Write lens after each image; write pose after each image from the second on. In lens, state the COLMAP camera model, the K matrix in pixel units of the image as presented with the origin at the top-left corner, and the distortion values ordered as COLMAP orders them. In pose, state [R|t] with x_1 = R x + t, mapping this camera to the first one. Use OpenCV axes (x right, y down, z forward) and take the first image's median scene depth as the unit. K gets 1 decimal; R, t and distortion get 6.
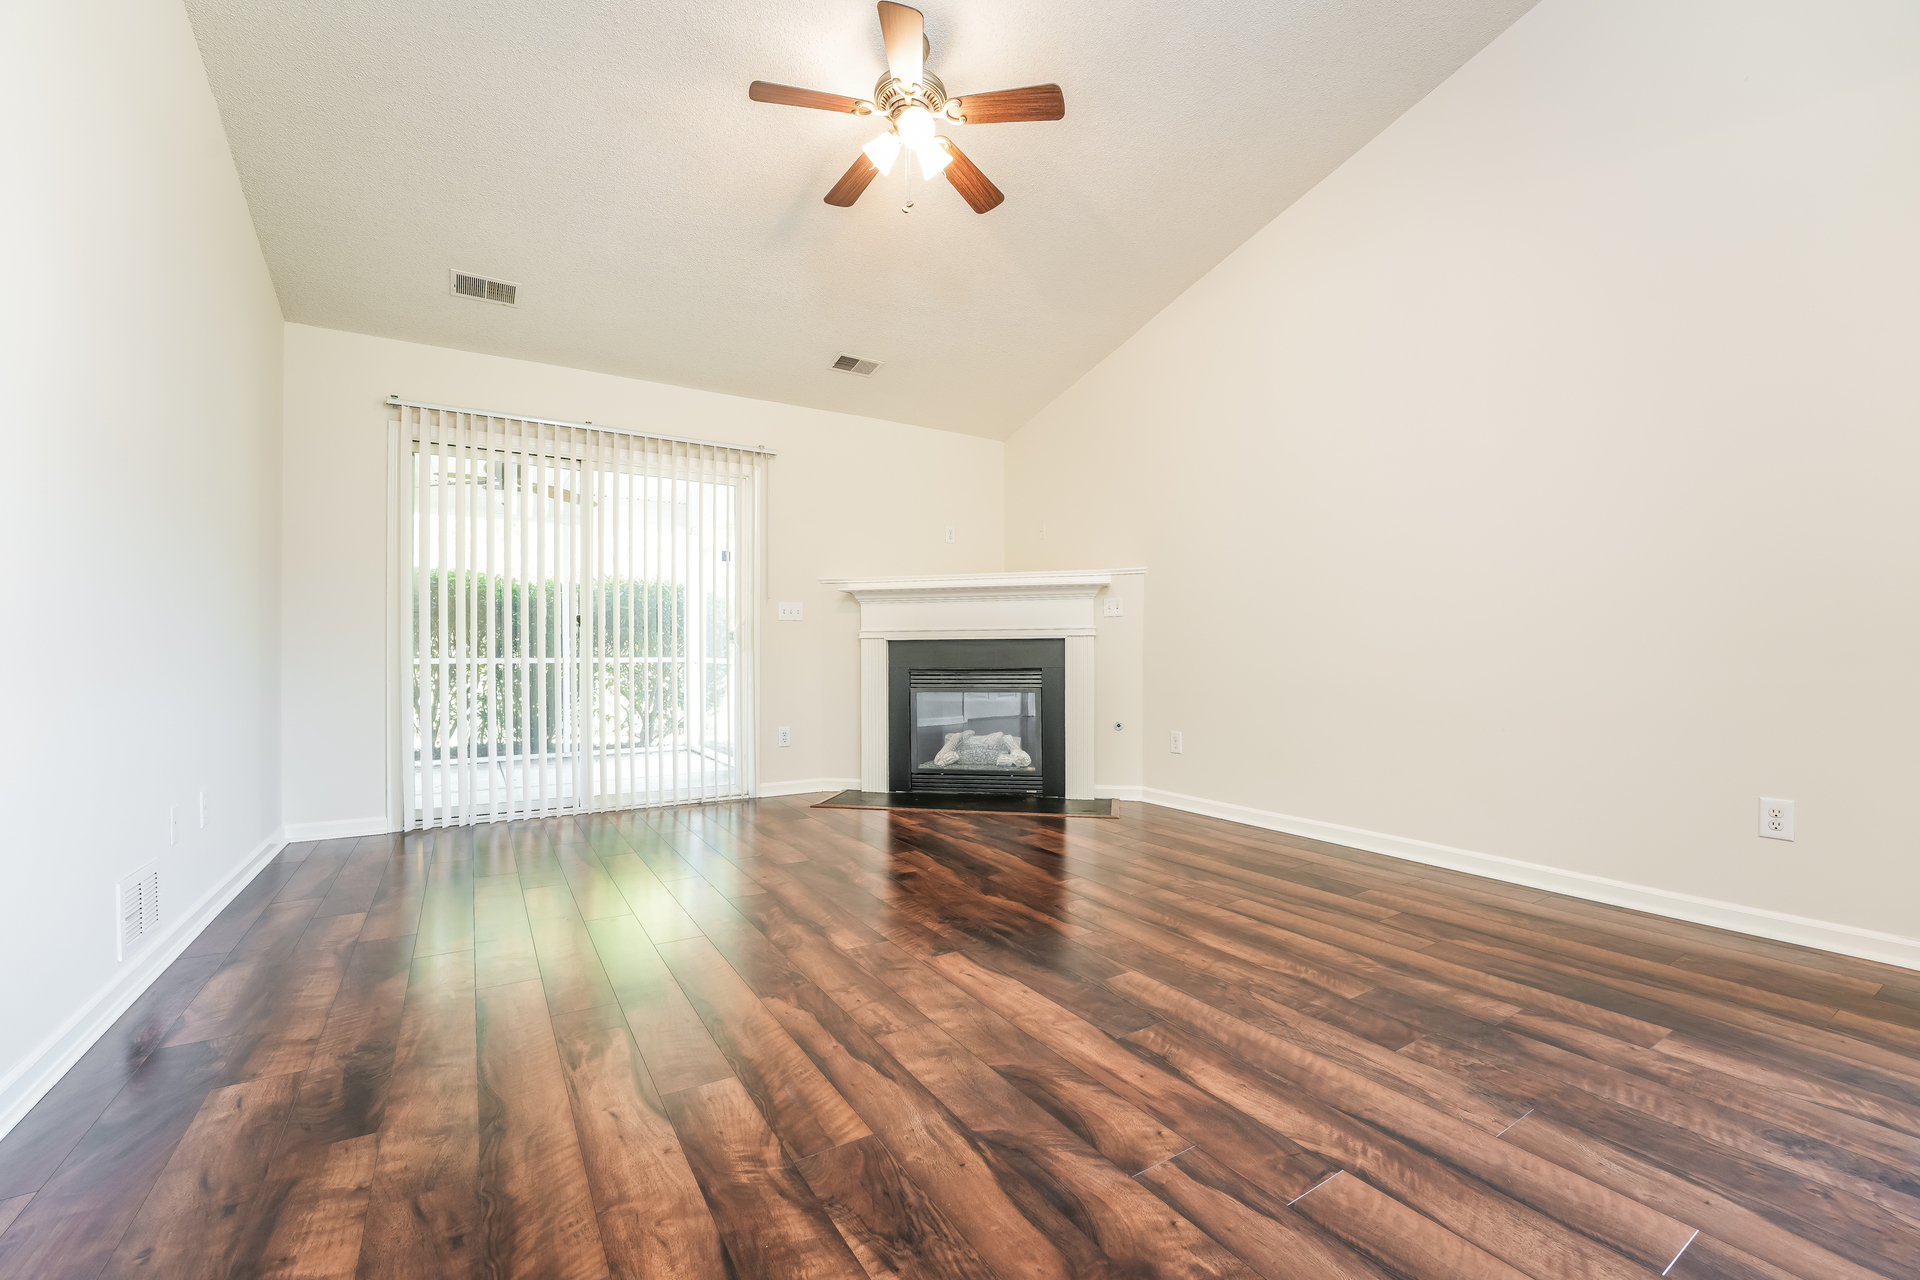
lens RADIAL K [[819.3, 0, 959.4], [0, 819.3, 654.5], [0, 0, 1]] dist [0.001539, 0.000243]
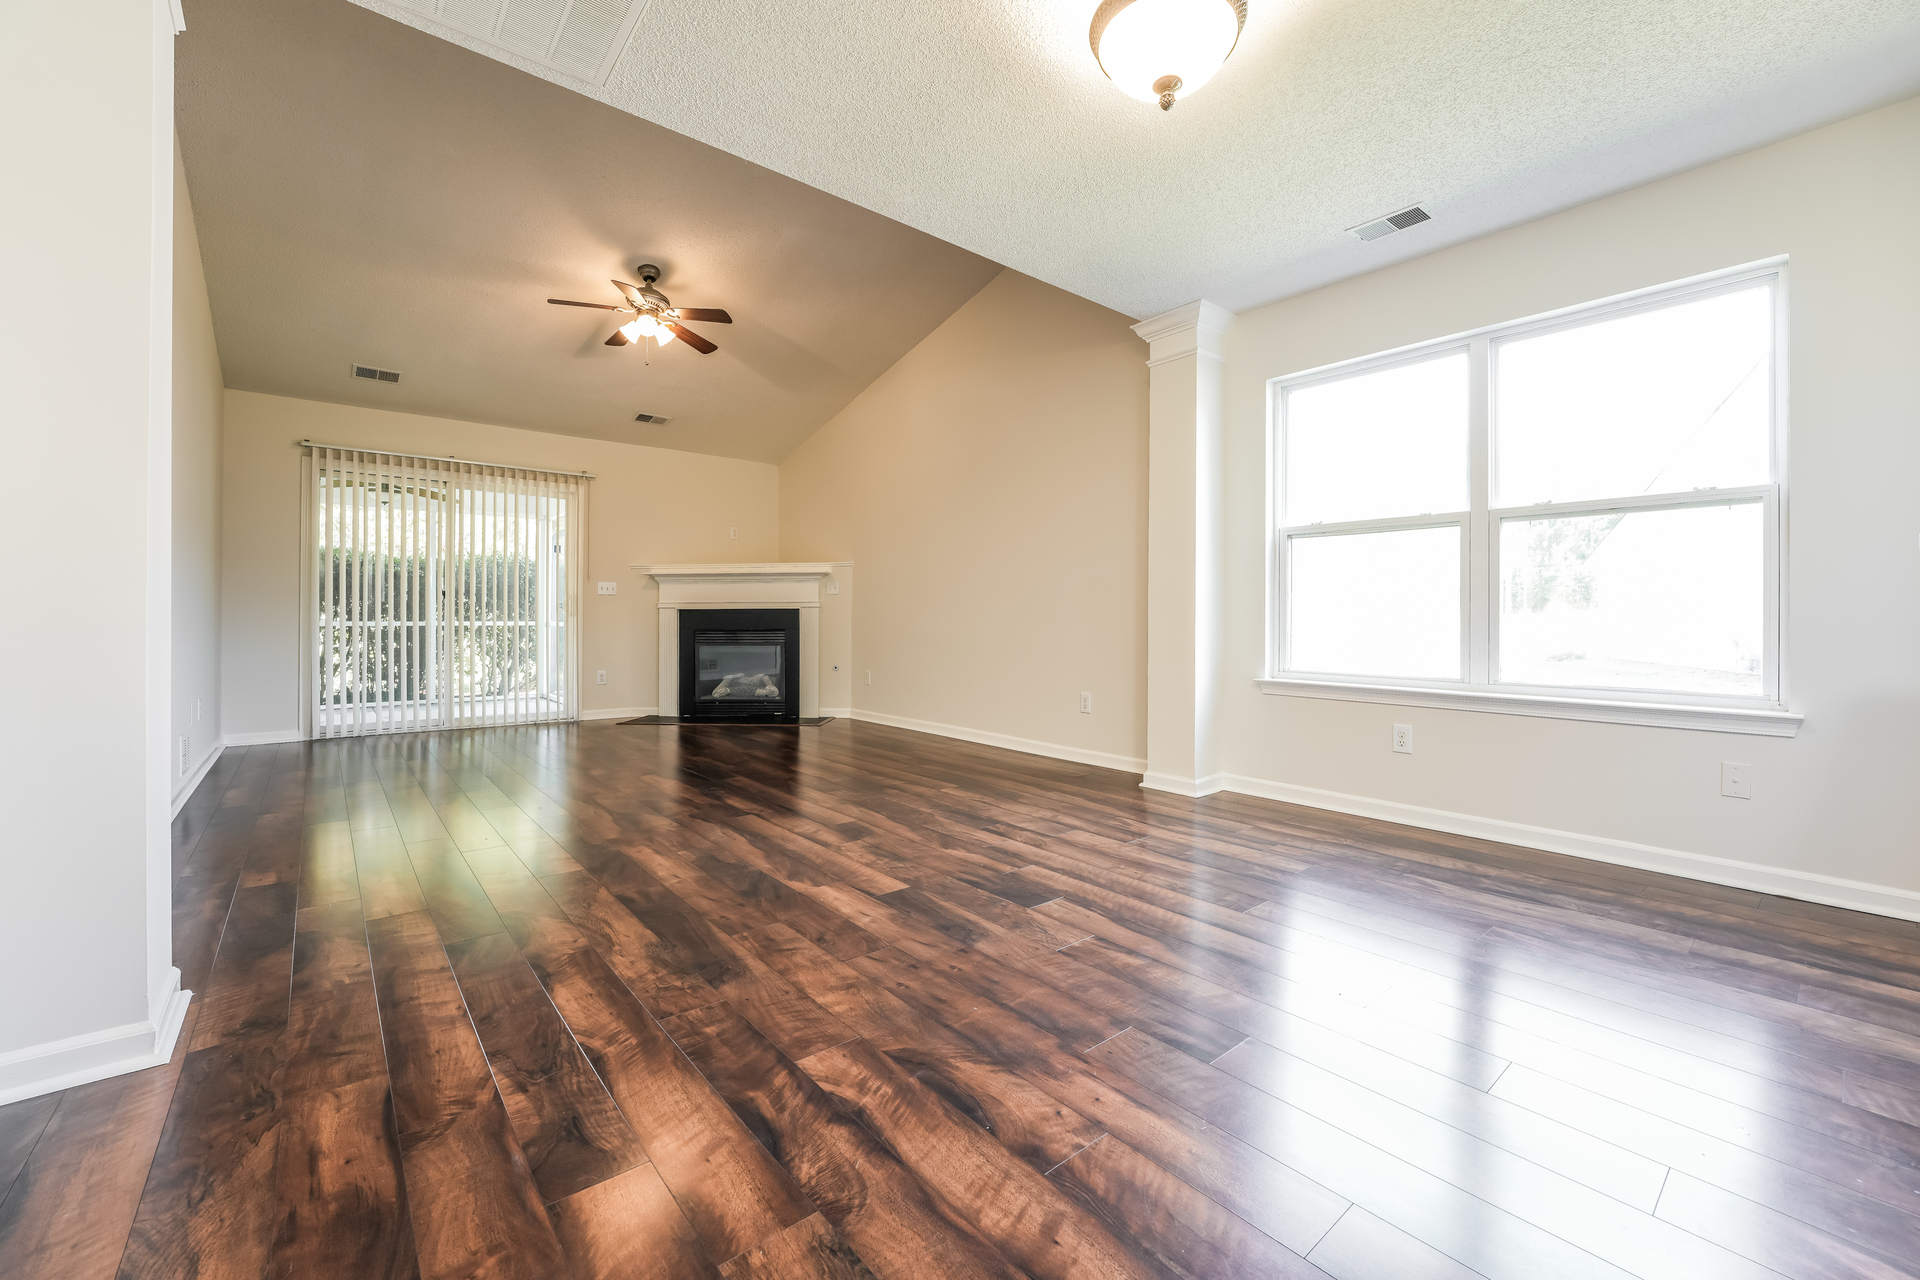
lens RADIAL K [[768.2, 0, 963.9], [0, 768.2, 616.7], [0, 0, 1]] dist [-0.014567, 0.000108]
pose [[0.988984, 0.003736, 0.147972, 0.212113], [-0.002833, 0.999976, -0.006314, 0.002473], [-0.147992, 0.005825, 0.988971, -0.404081]]
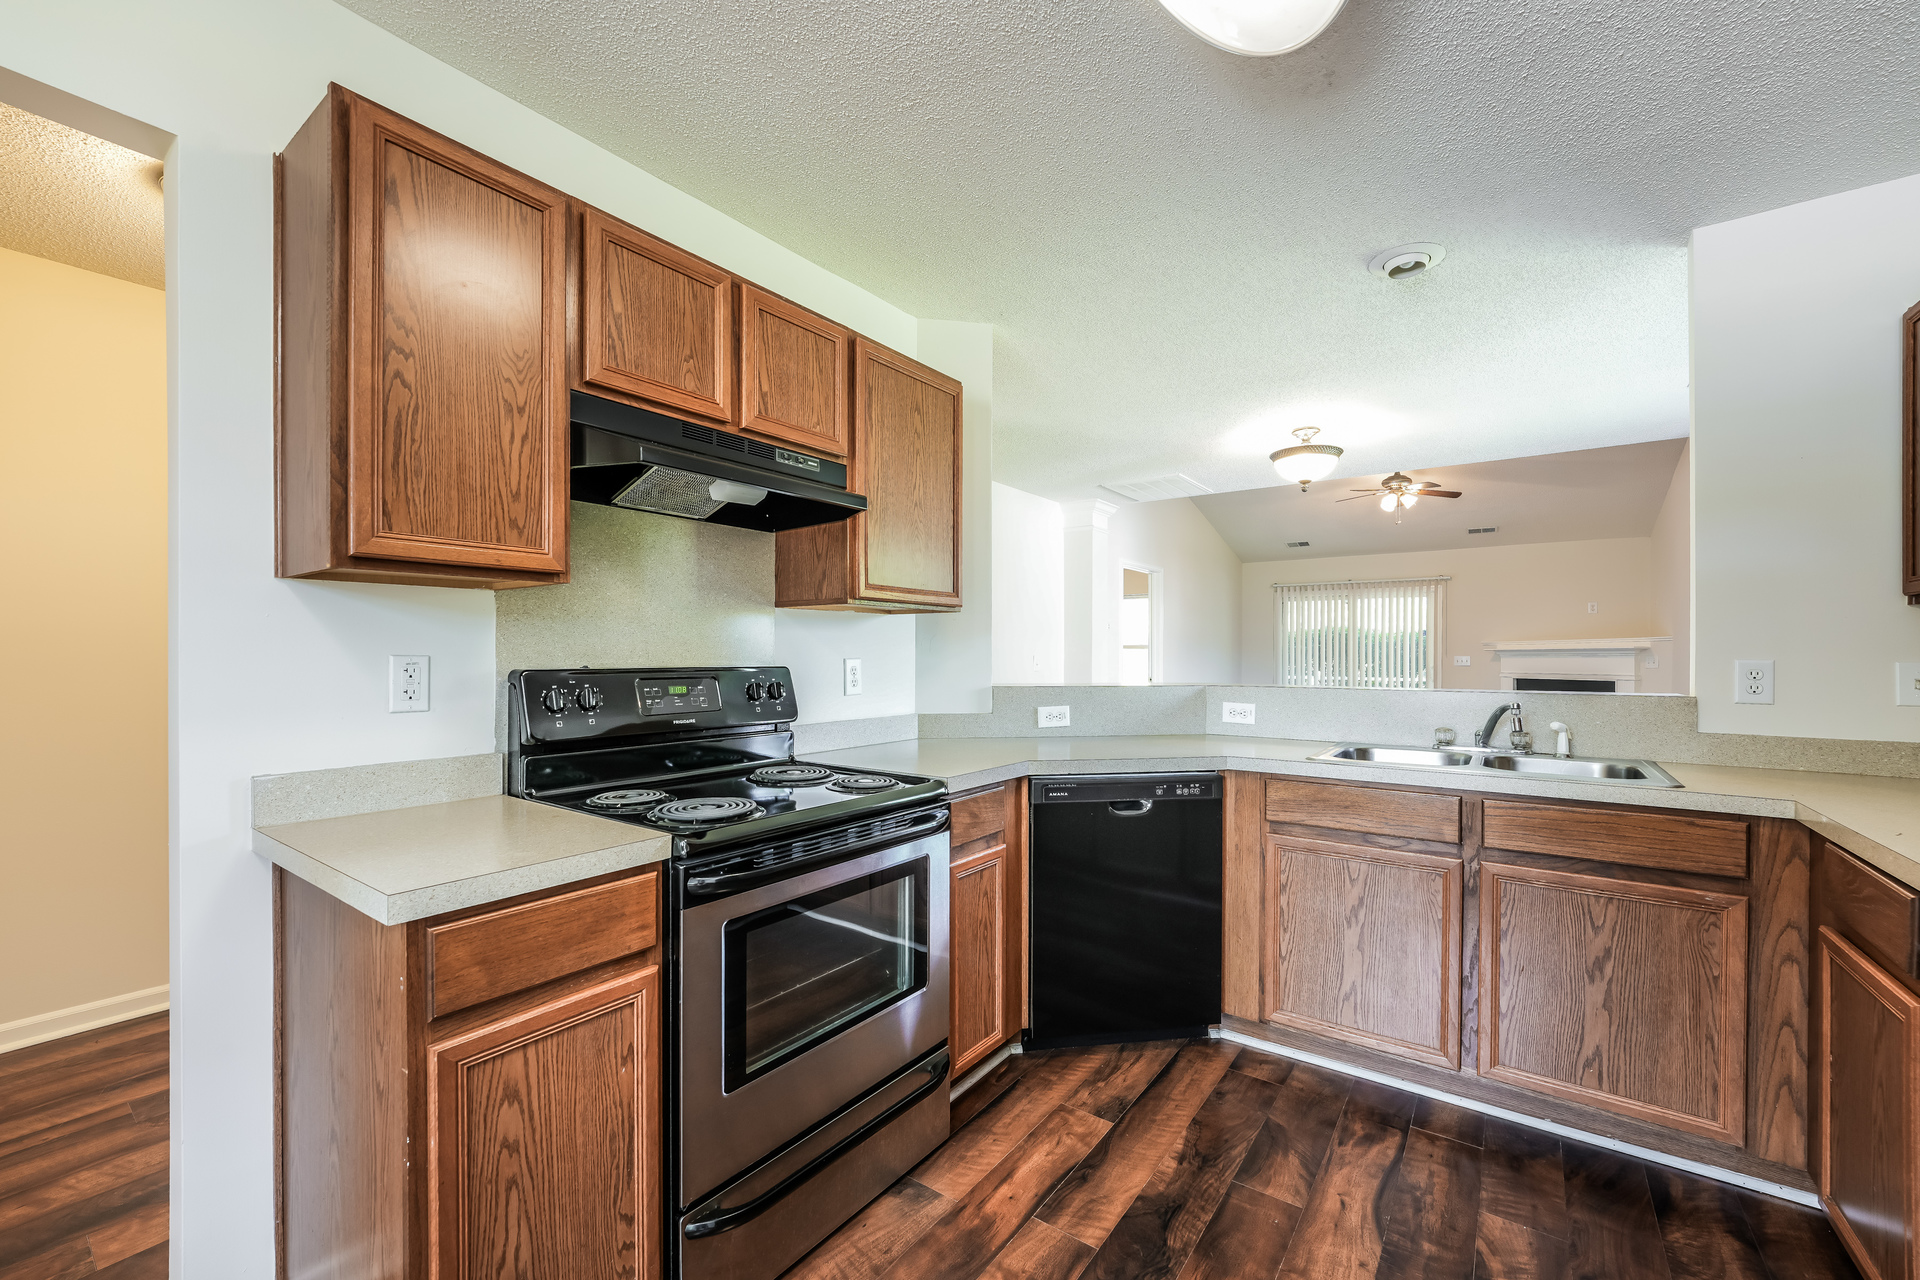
lens RADIAL K [[765.6, 0, 964.1], [0, 765.6, 662.4], [0, 0, 1]] dist [-0.008017, 0.000216]
pose [[0.389379, 0.014655, -0.920961, 0.976394], [-0.009525, 0.999884, 0.011883, -0.061697], [0.921028, 0.004146, 0.389474, -0.727800]]
